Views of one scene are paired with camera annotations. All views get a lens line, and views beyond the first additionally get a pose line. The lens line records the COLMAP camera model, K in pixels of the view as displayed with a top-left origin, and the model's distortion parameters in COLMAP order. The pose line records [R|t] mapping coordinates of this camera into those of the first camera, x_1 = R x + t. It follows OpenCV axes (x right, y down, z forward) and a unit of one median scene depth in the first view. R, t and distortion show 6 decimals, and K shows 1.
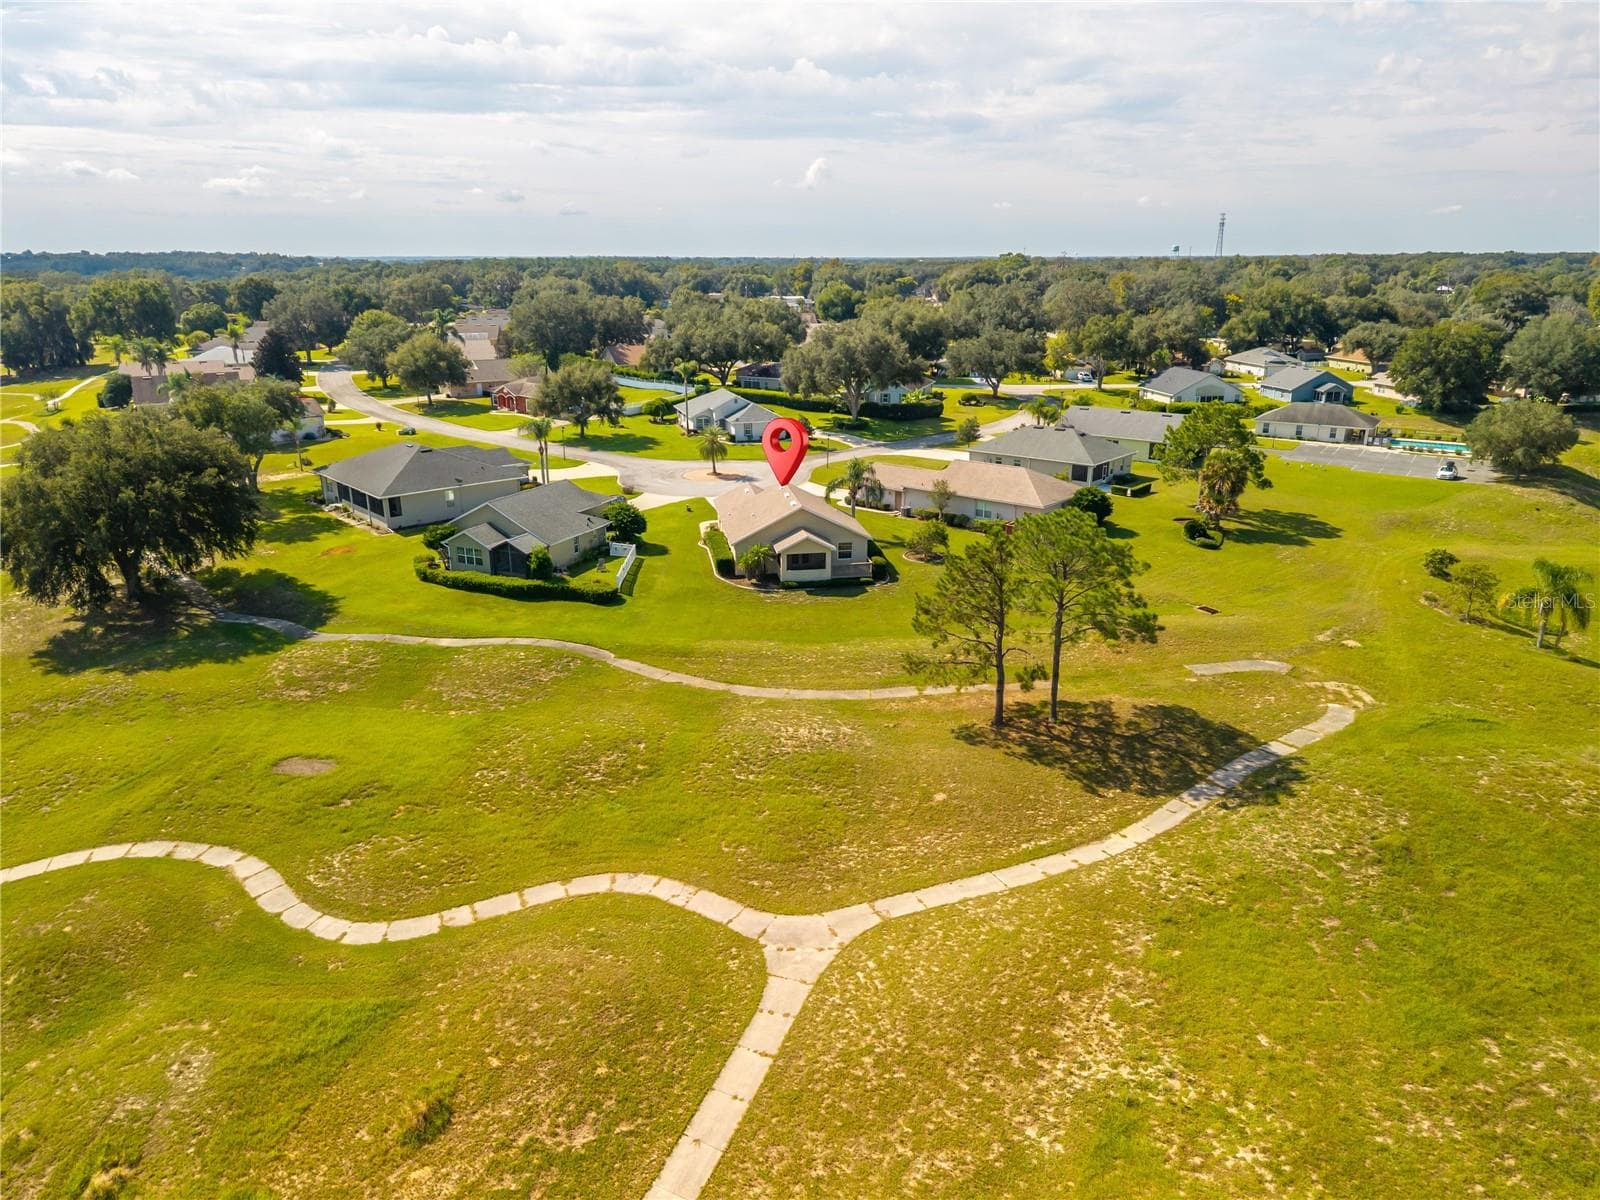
lens RADIAL K [[1077.9, 0, 800.0], [0, 1077.9, 600.0], [0, 0, 1]] dist [0.088638, -0.123179]
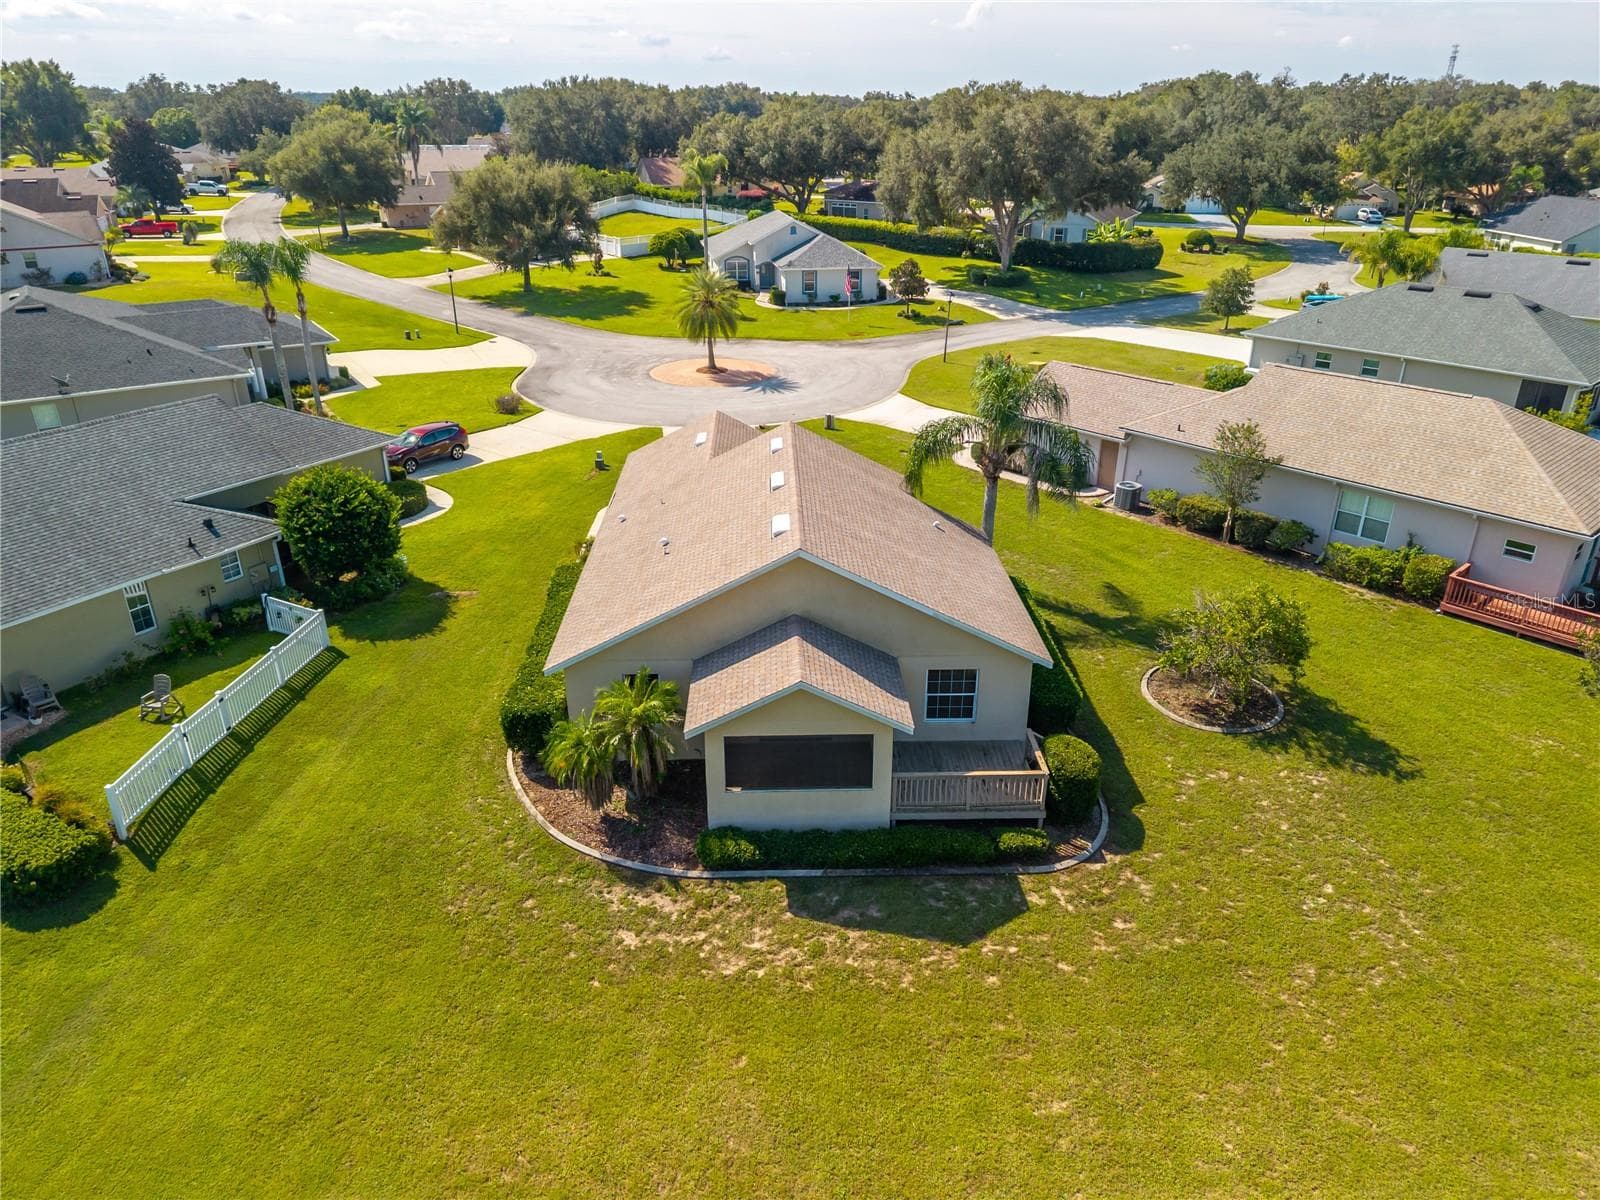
lens RADIAL K [[1074.0, 0, 800.0], [0, 1074.0, 600.0], [0, 0, 1]] dist [0.006579, 0.005615]
pose [[0.991644, 0.056268, -0.116083, 0.020189], [-0.041771, 0.991435, 0.123742, -0.063627], [0.122052, -0.117859, 0.985501, 0.433664]]
